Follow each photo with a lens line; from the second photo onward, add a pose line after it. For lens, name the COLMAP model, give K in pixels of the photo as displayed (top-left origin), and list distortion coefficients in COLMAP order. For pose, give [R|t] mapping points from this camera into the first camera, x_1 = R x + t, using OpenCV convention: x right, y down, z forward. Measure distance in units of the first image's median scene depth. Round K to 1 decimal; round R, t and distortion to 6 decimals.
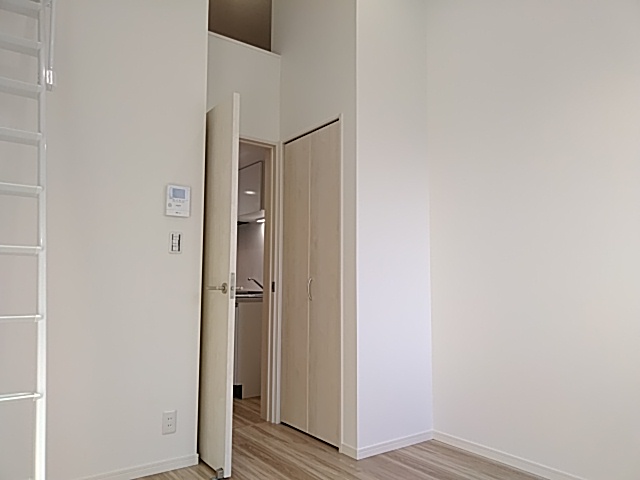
lens RADIAL K [[480.1, 0, 312.1], [0, 480.1, 240.6], [0, 0, 1]] dist [0.010781, 0.000485]
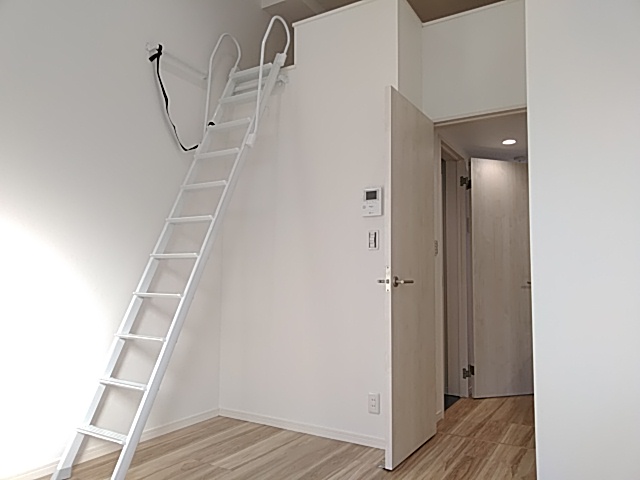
lens RADIAL K [[480.1, 0, 312.1], [0, 480.1, 240.6], [0, 0, 1]] dist [0.010781, 0.000485]
pose [[0.387695, -0.074039, -0.918809, 0.669630], [0.074284, 0.996037, -0.048918, 0.048666], [0.918790, -0.049287, 0.391658, 0.445129]]
